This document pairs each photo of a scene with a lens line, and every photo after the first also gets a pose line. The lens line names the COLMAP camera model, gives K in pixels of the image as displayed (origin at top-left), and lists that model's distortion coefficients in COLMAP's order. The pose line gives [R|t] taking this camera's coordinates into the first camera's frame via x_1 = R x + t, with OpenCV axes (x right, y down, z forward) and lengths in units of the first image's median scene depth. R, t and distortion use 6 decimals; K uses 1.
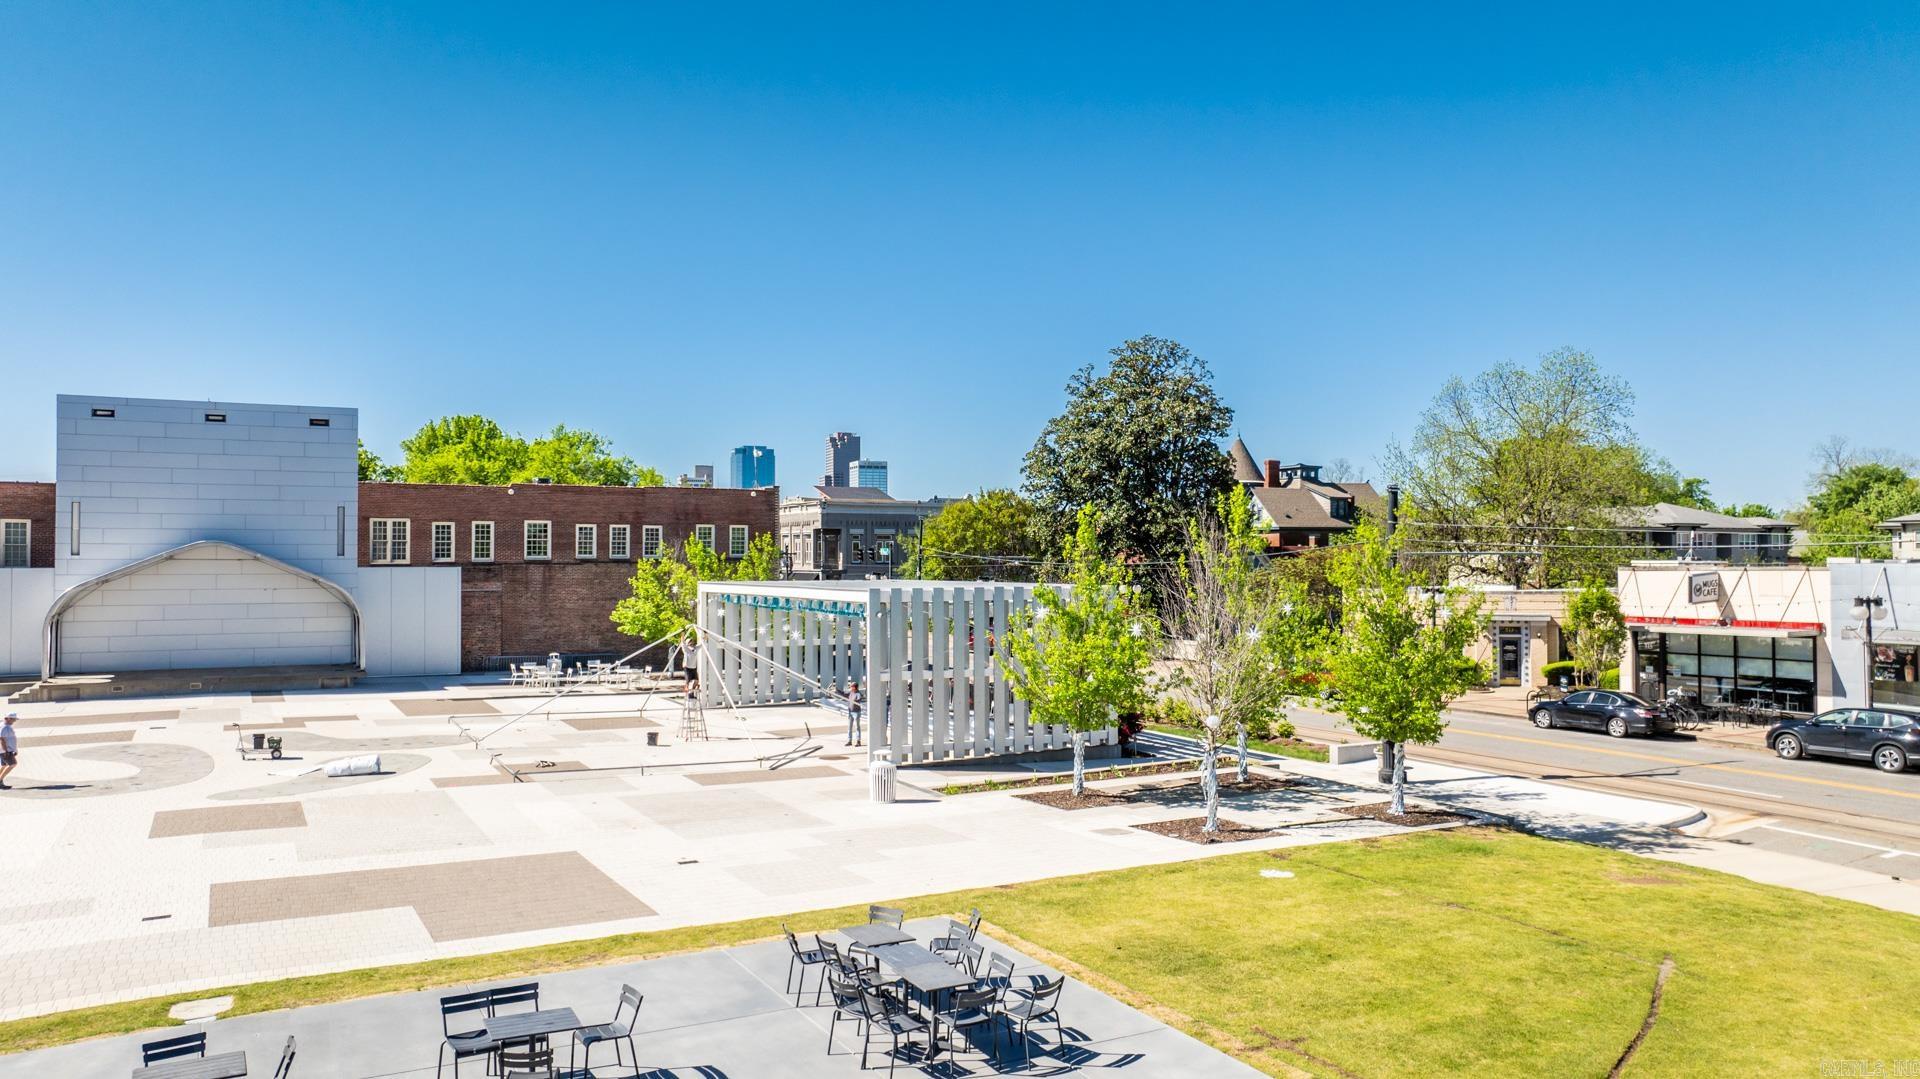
lens RADIAL K [[1360.4, 0, 957.4], [0, 1360.4, 541.7], [0, 0, 1]] dist [-0.003957, 0.002418]
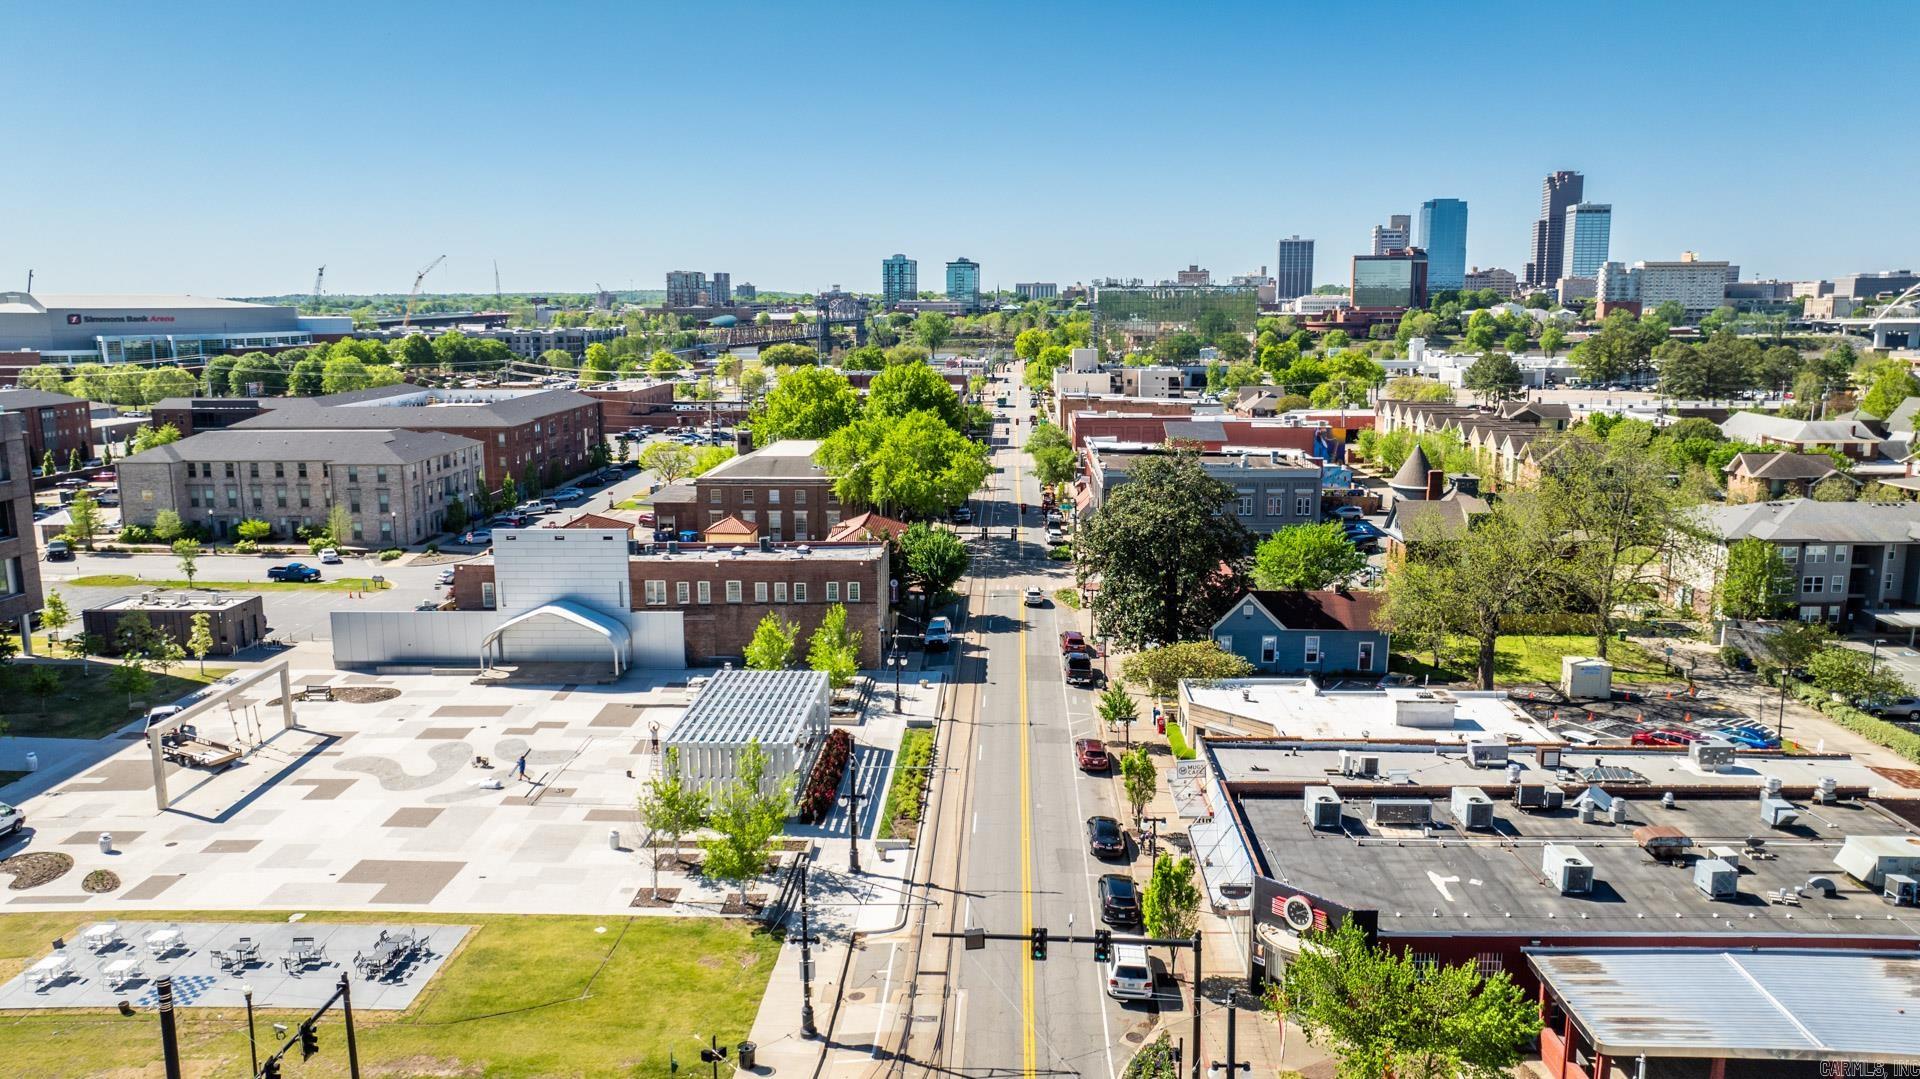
lens RADIAL K [[1360.4, 0, 962.3], [0, 1360.4, 540.2], [0, 0, 1]] dist [-0.003957, 0.002418]
pose [[0.874100, 0.087460, -0.477807, 0.764687], [0.003715, 0.982424, 0.186624, -0.384522], [0.485731, -0.164903, 0.858412, -0.342693]]
